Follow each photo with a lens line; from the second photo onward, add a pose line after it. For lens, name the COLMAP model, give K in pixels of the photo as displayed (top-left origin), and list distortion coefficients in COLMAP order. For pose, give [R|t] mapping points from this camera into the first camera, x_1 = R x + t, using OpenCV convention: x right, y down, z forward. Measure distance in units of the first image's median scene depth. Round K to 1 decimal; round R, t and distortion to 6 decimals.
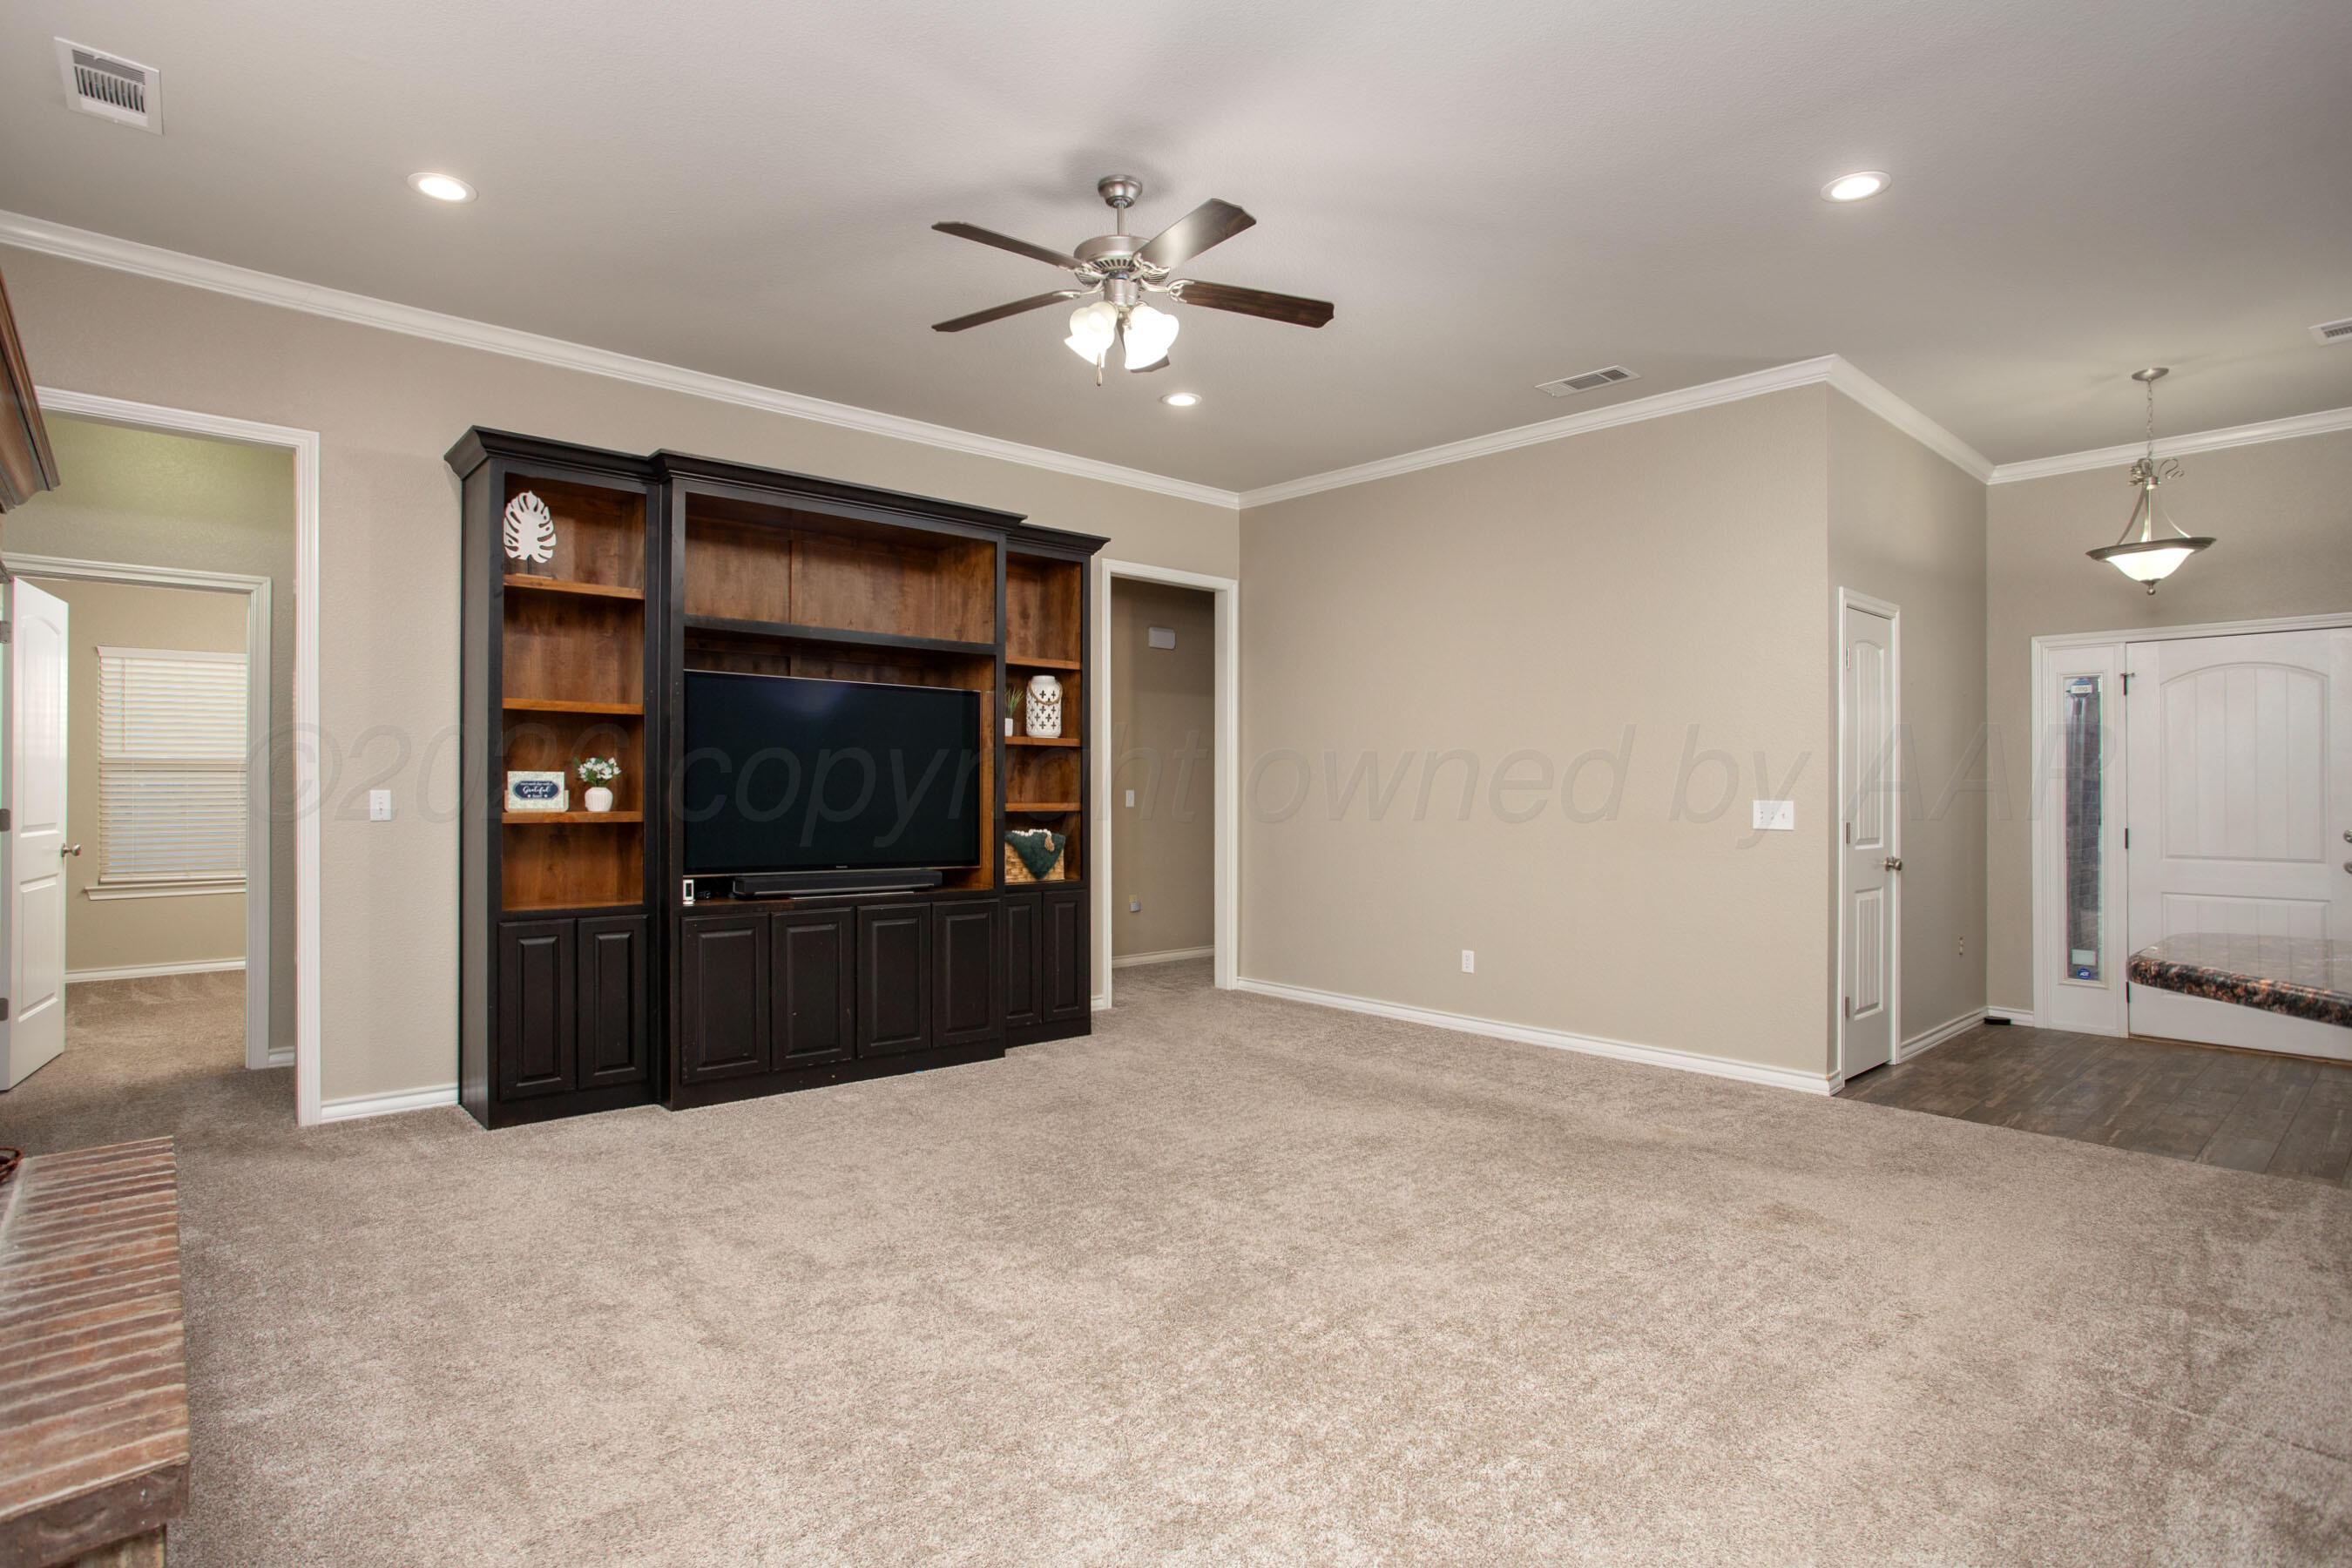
lens RADIAL K [[1191.8, 0, 1176.0], [0, 1191.8, 784.0], [0, 0, 1]] dist [-0.053270, 0.017193]
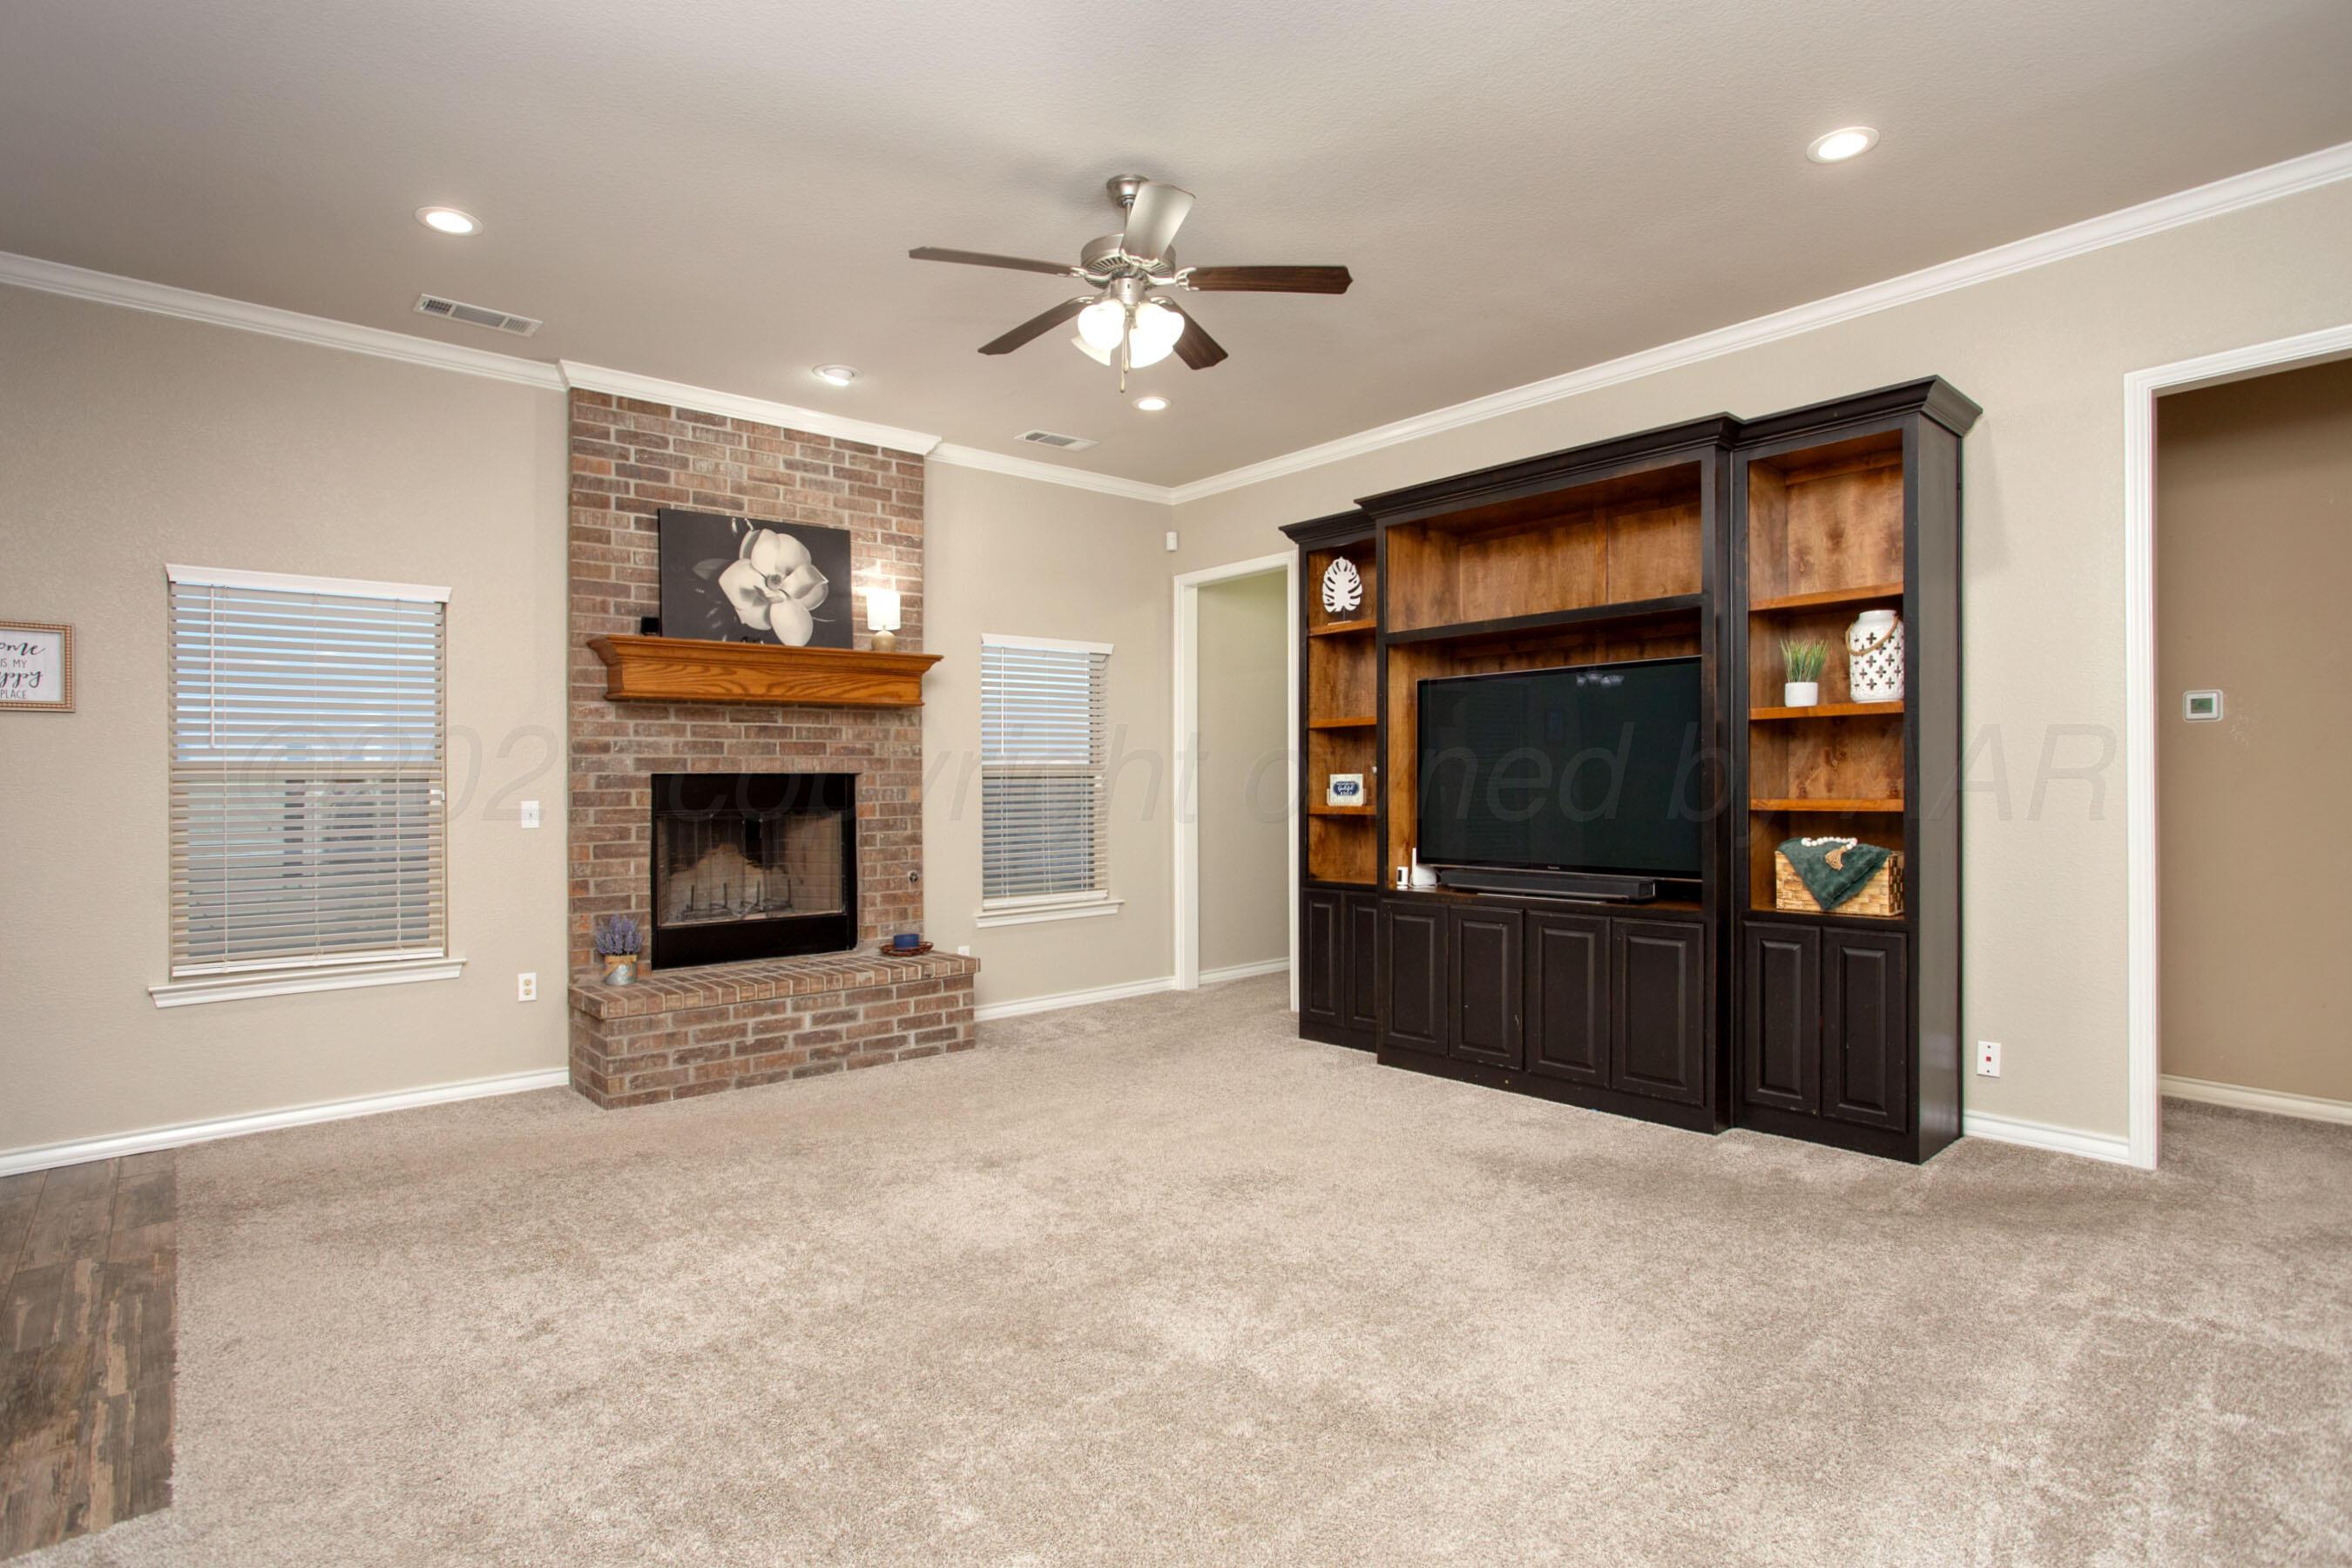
lens RADIAL K [[1191.8, 0, 1176.0], [0, 1191.8, 784.0], [0, 0, 1]] dist [-0.053270, 0.017193]
pose [[-0.006325, -0.018775, -0.999804, 0.673597], [0.005664, 0.999807, -0.018811, 0.021164], [0.999964, -0.005782, -0.006217, 0.737276]]
